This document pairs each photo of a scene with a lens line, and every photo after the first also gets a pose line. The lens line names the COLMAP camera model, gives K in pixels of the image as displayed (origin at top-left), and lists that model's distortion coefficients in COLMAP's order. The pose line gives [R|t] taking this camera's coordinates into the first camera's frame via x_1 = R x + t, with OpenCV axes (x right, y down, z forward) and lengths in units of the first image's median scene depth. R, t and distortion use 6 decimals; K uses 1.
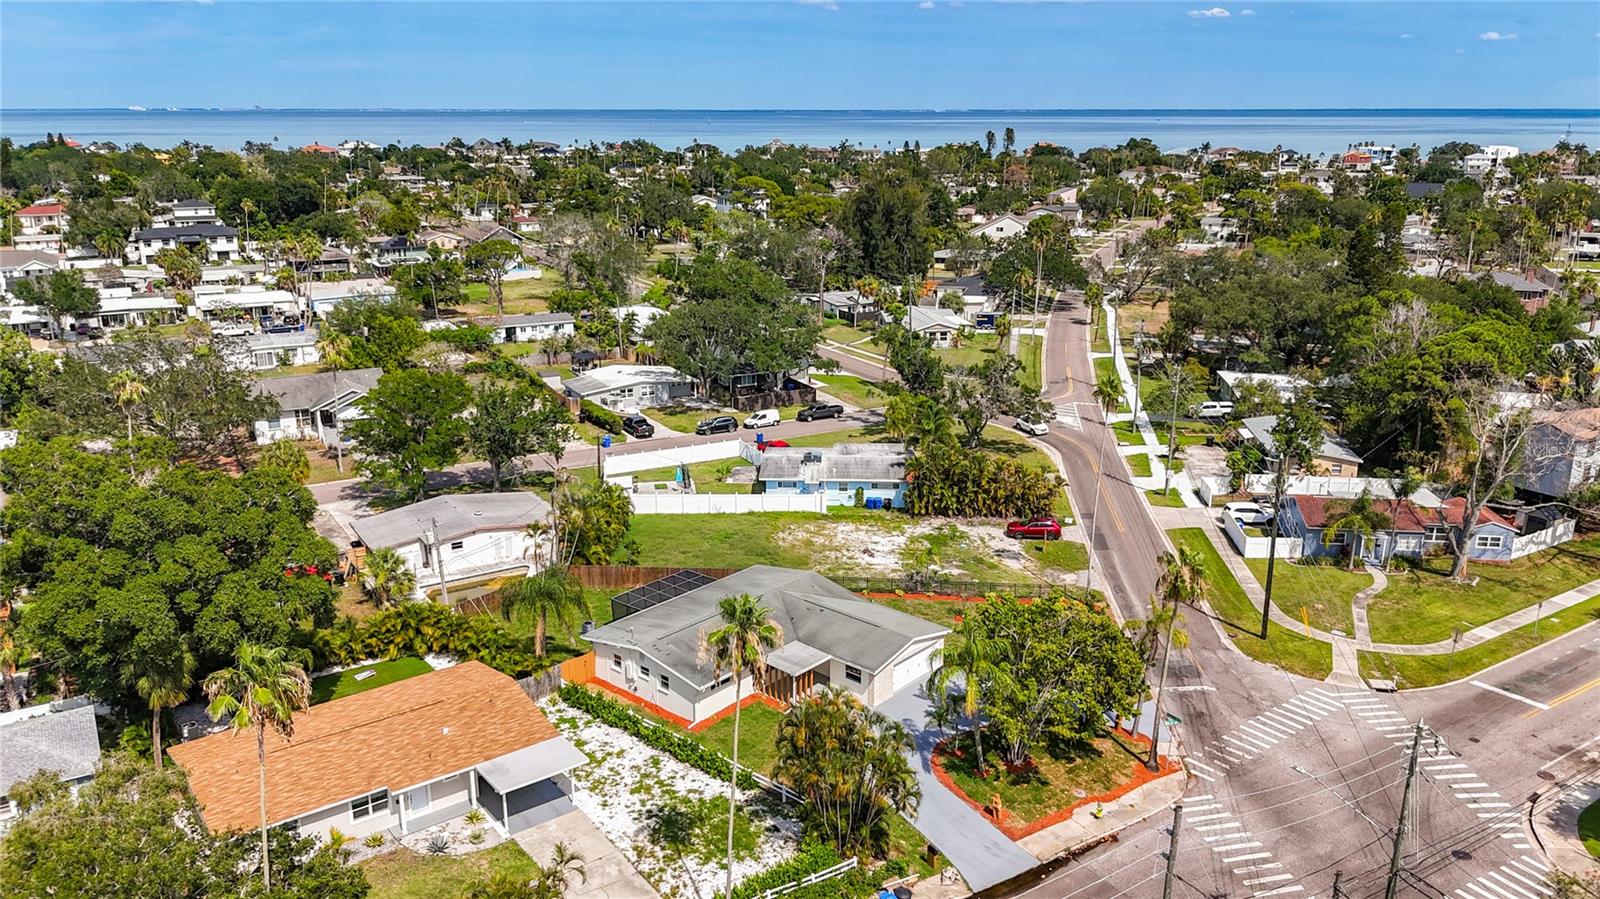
lens RADIAL K [[1191.6, 0, 795.7], [0, 1191.6, 454.5], [0, 0, 1]] dist [0.051563, -0.079789]
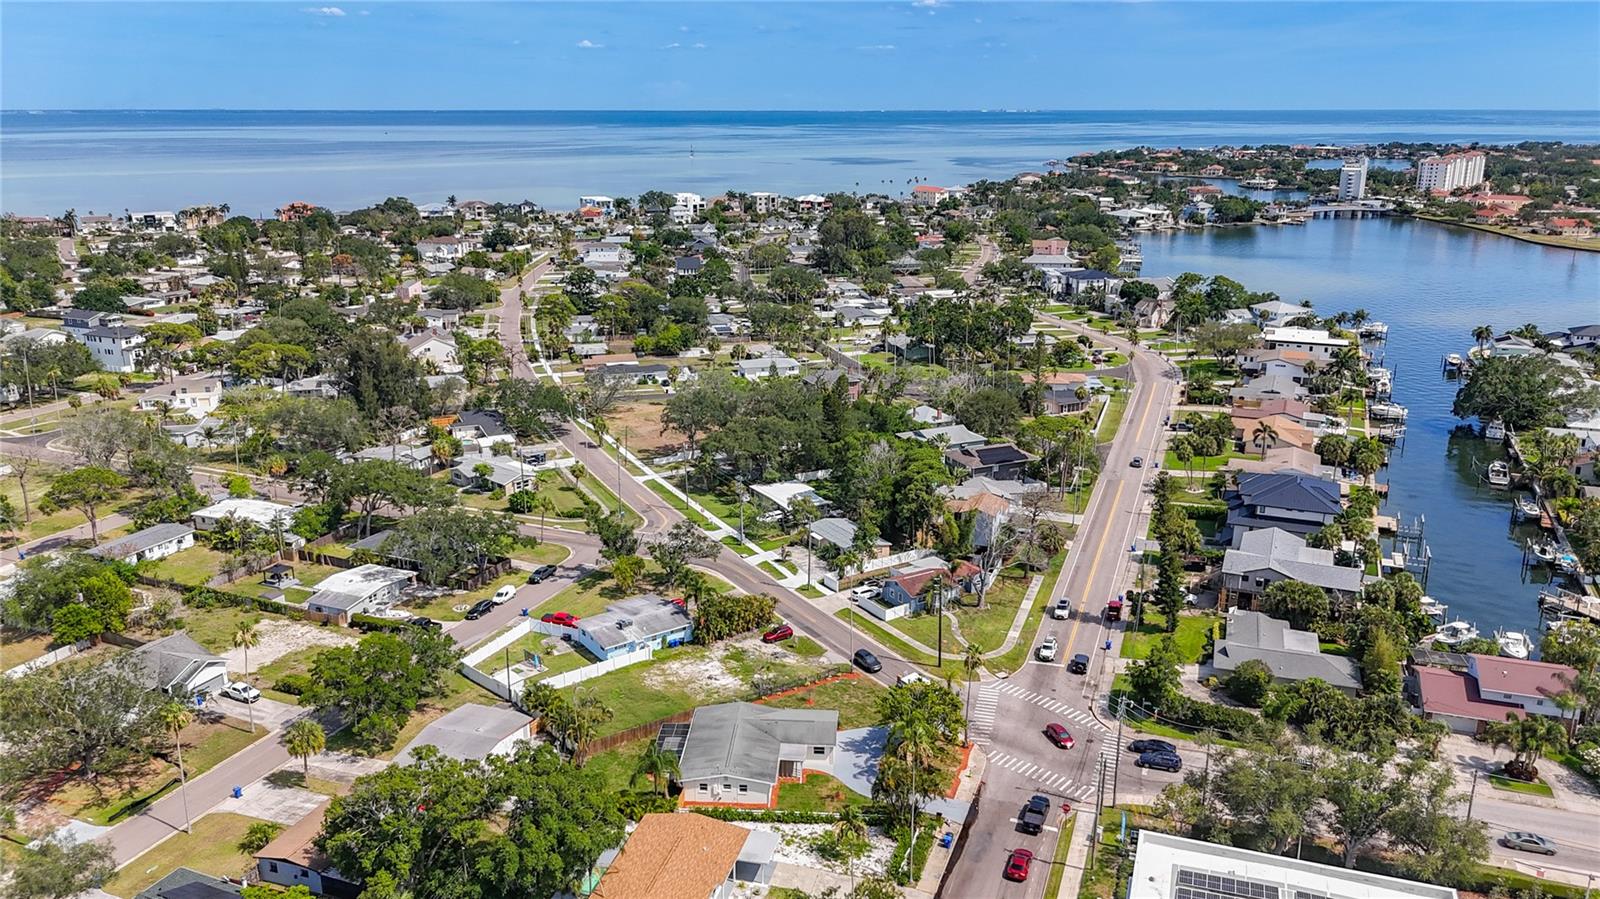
lens RADIAL K [[1191.6, 0, 795.7], [0, 1191.6, 454.5], [0, 0, 1]] dist [0.051563, -0.079789]
pose [[0.786523, -0.173611, 0.592656, -0.701582], [0.173049, 0.983183, 0.058356, -0.269152], [-0.592820, 0.056660, 0.803339, -0.352972]]
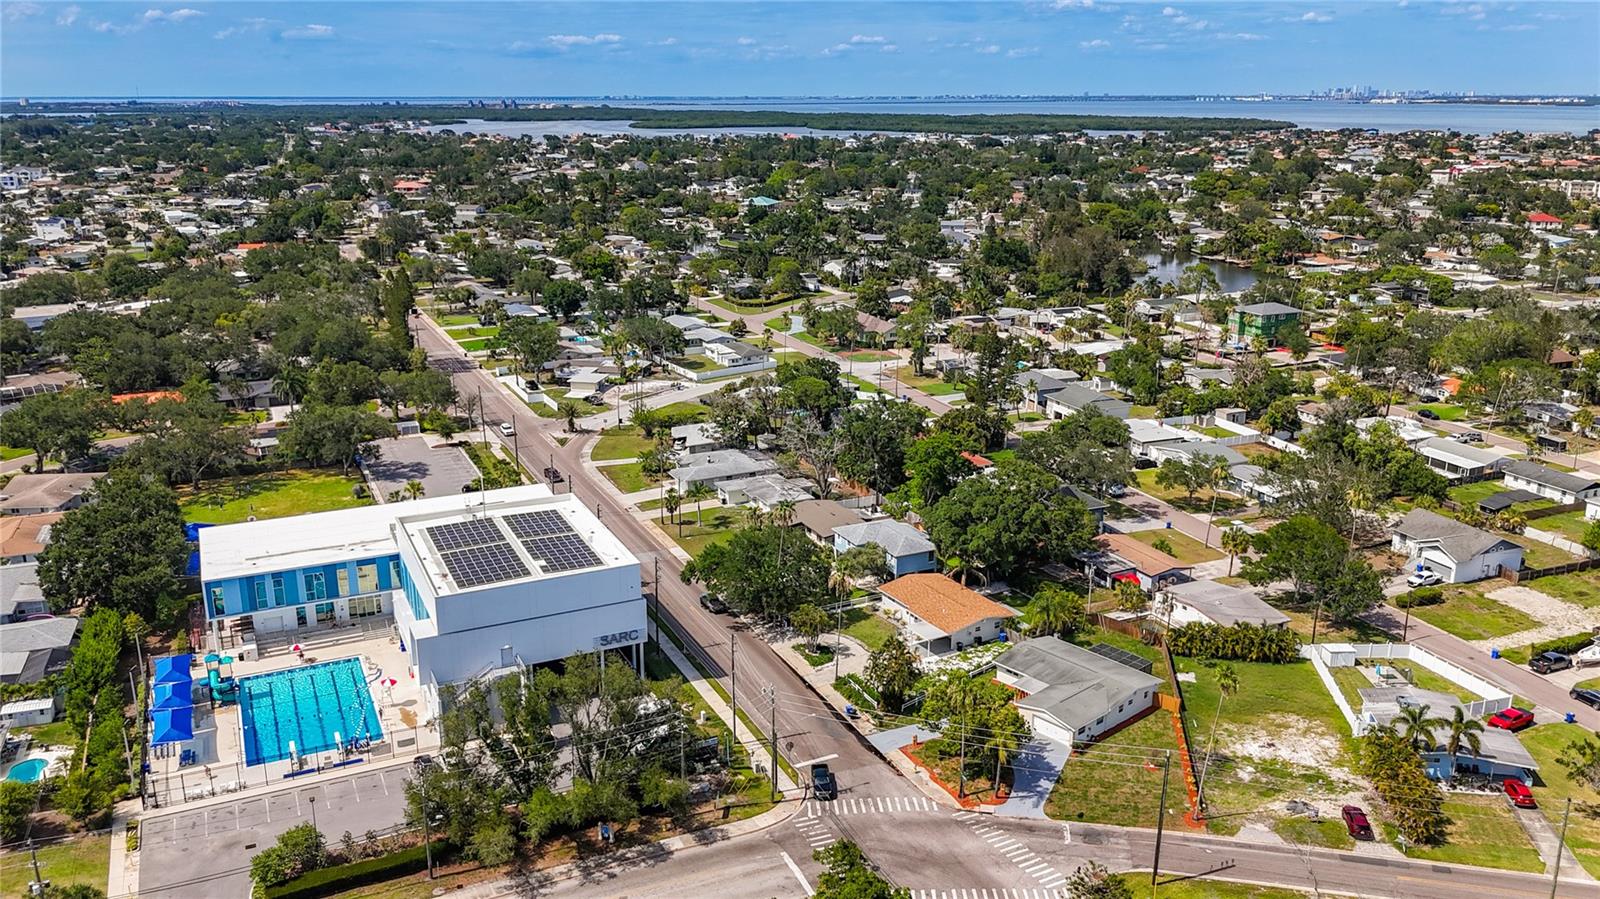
lens RADIAL K [[1234.8, 0, 800.7], [0, 1234.8, 449.7], [0, 0, 1]] dist [0.074172, -0.108245]
pose [[-0.115756, 0.272937, -0.955042, 1.248690], [-0.275319, 0.915015, 0.294868, -0.445490], [0.954359, 0.297074, -0.030773, 0.422652]]
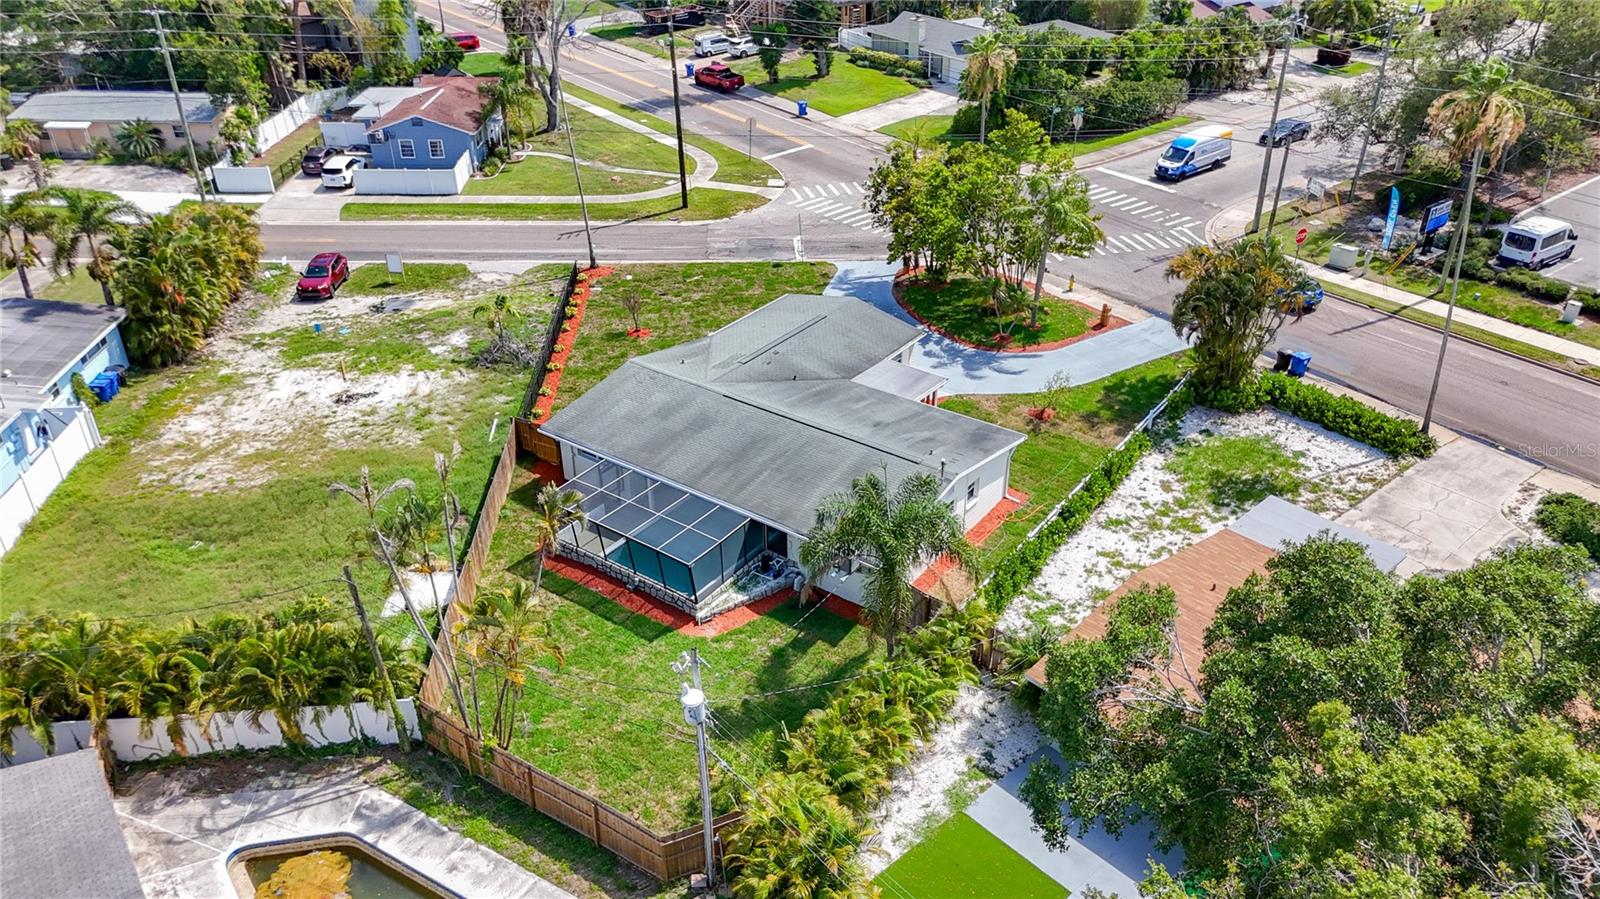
lens RADIAL K [[1201.7, 0, 802.8], [0, 1201.7, 439.9], [0, 0, 1]] dist [0.053983, -0.095437]
pose [[-0.096166, -0.496219, 0.862855, -0.437553], [0.284799, 0.816913, 0.501540, -0.122321], [-0.953751, 0.293971, 0.062763, 0.708907]]
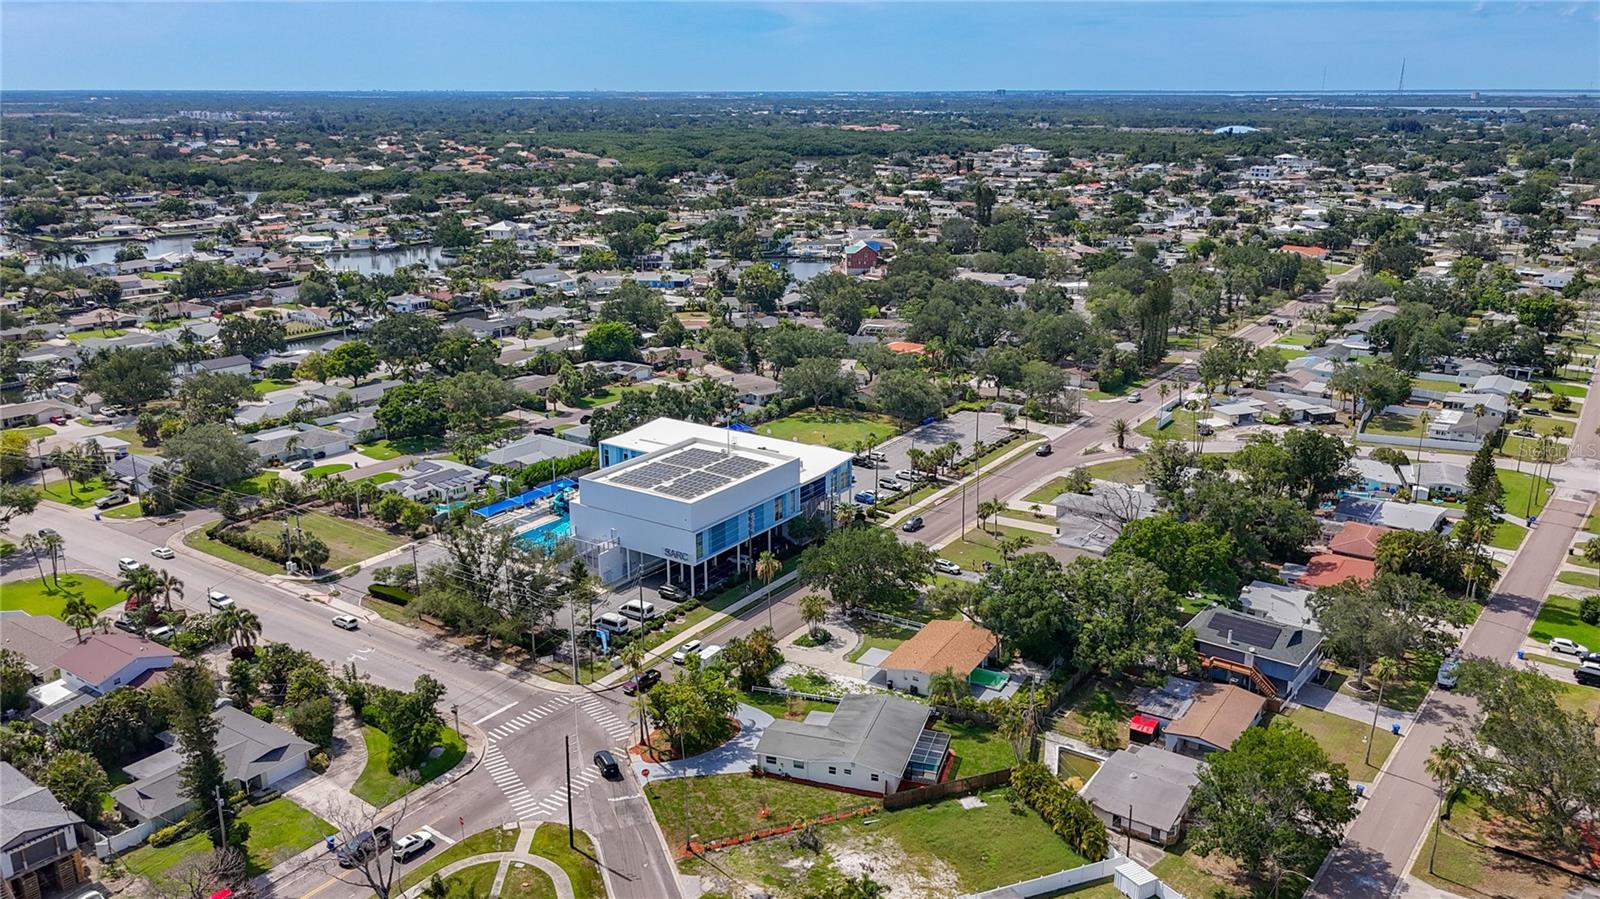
lens RADIAL K [[1214.5, 0, 801.1], [0, 1214.5, 442.0], [0, 0, 1]] dist [0.042357, -0.090026]
pose [[-0.915155, 0.112121, -0.387195, 0.520392], [-0.111850, 0.852192, 0.511134, -0.858920], [0.387273, 0.511075, -0.767347, 1.591185]]
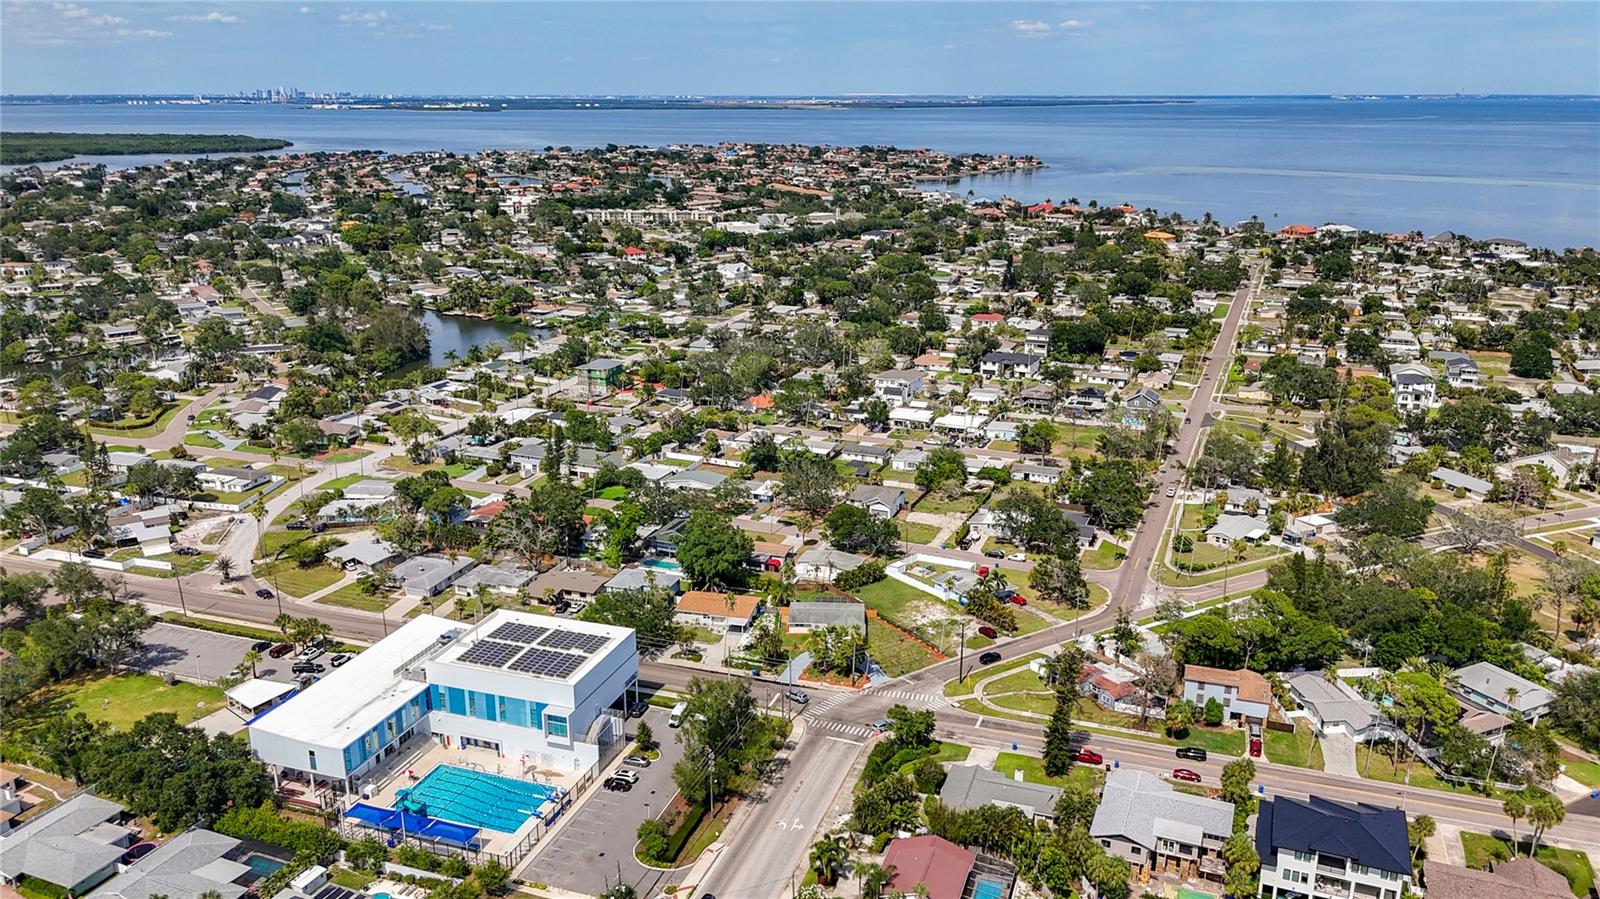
lens RADIAL K [[1184.4, 0, 797.2], [0, 1184.4, 447.8], [0, 0, 1]] dist [0.106936, -0.191535]
pose [[0.625614, 0.219620, -0.748581, 1.678281], [-0.214636, 0.970981, 0.105489, -0.473711], [0.750025, 0.094677, 0.654598, -0.933823]]
